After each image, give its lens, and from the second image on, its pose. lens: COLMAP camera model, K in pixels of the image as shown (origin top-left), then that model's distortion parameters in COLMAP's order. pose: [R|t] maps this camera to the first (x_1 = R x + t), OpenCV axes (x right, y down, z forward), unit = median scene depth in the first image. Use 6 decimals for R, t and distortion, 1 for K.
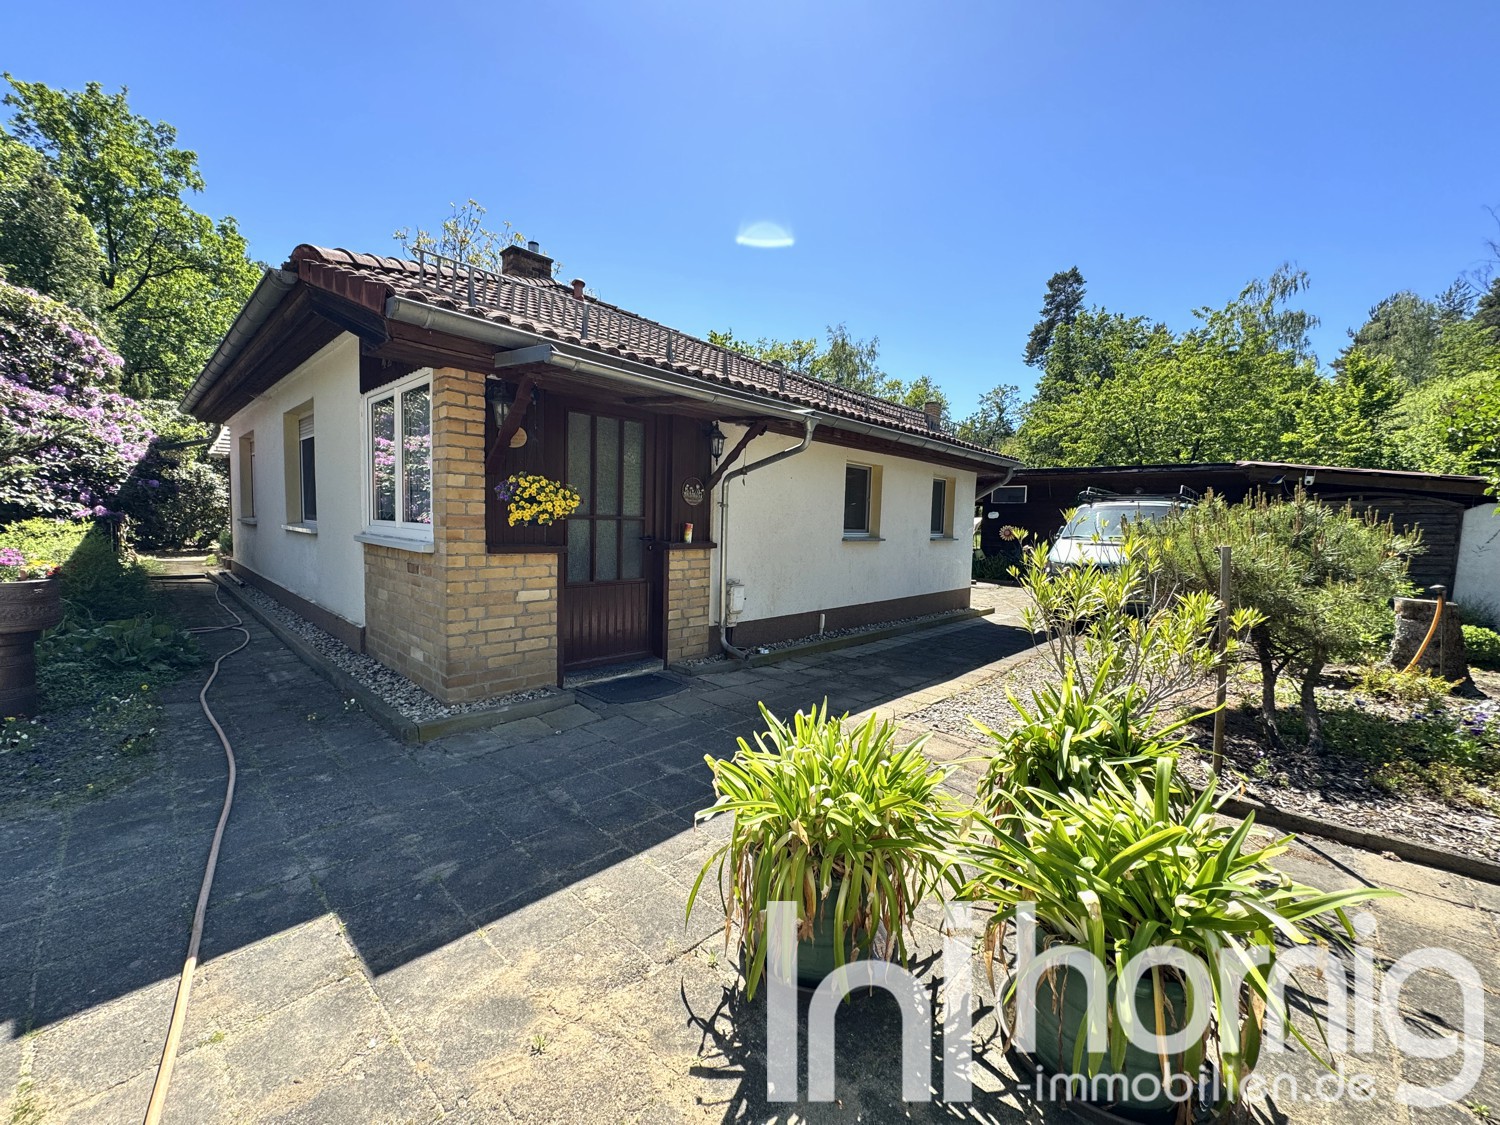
lens RADIAL K [[598.5, 0, 744.4], [0, 598.5, 563.5], [0, 0, 1]] dist [0.003392, -0.000297]
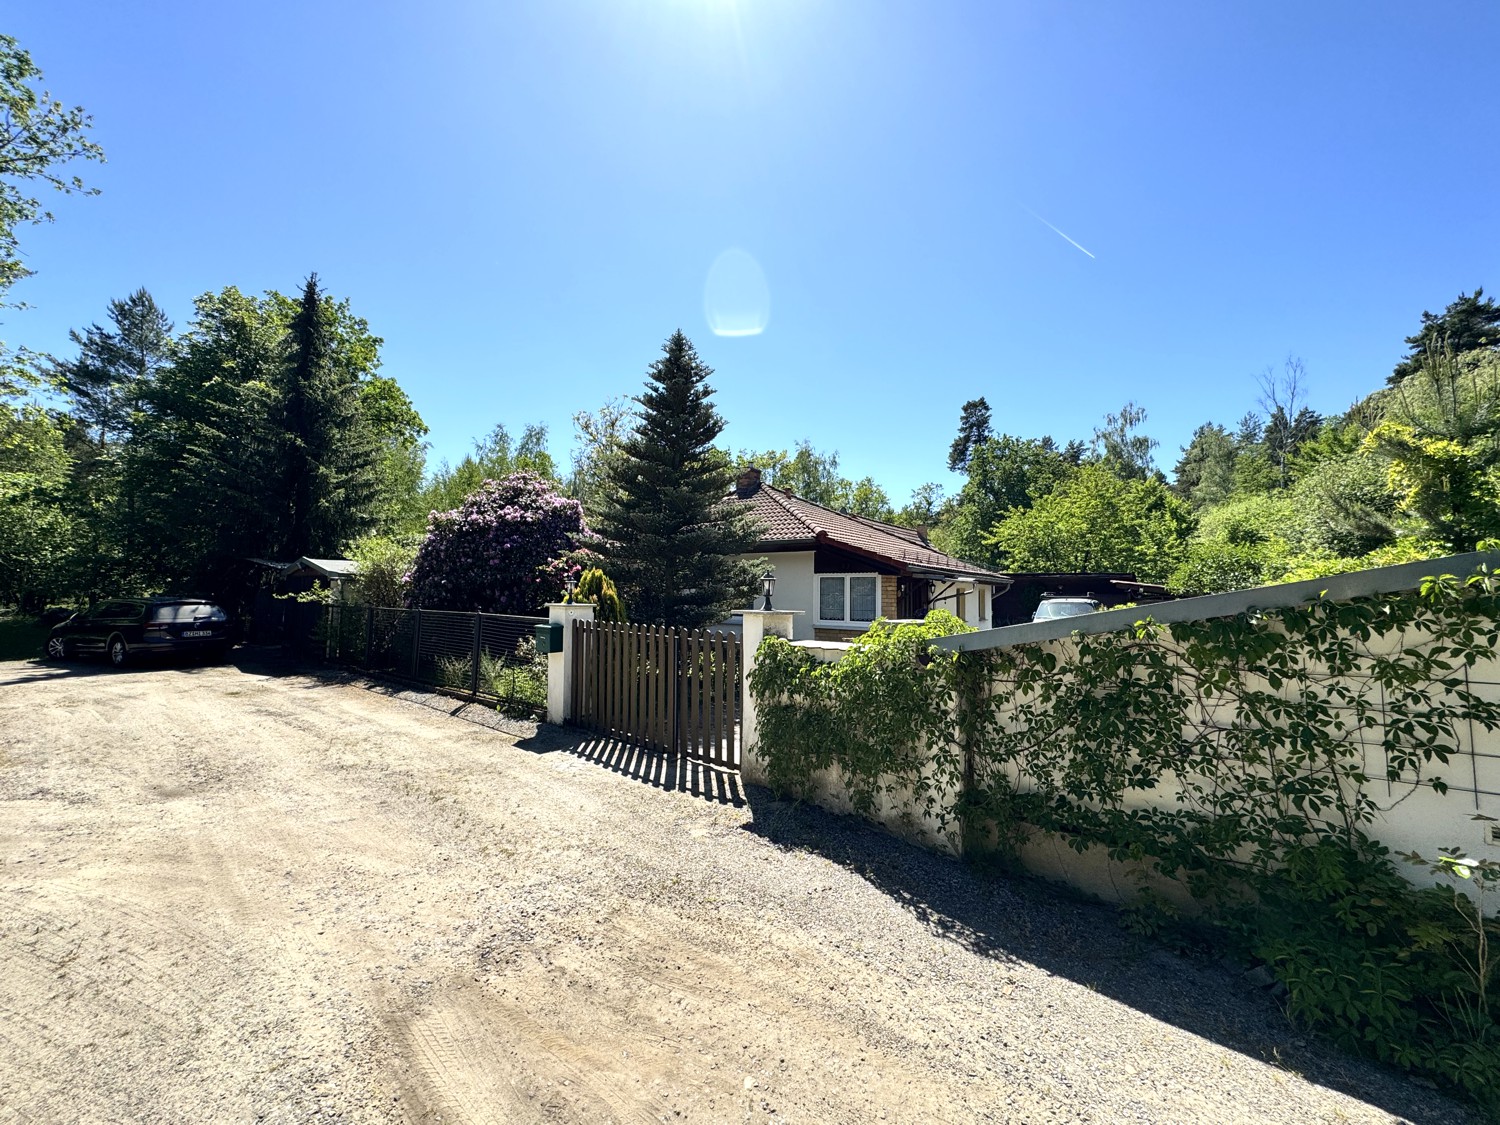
lens RADIAL K [[598.5, 0, 752.5], [0, 598.5, 559.3], [0, 0, 1]] dist [0.003392, -0.000297]
pose [[0.990545, -0.005941, 0.137062, -0.109214], [0.023931, 0.991226, -0.129990, 0.000242], [-0.135087, 0.132041, 0.981996, -0.139683]]
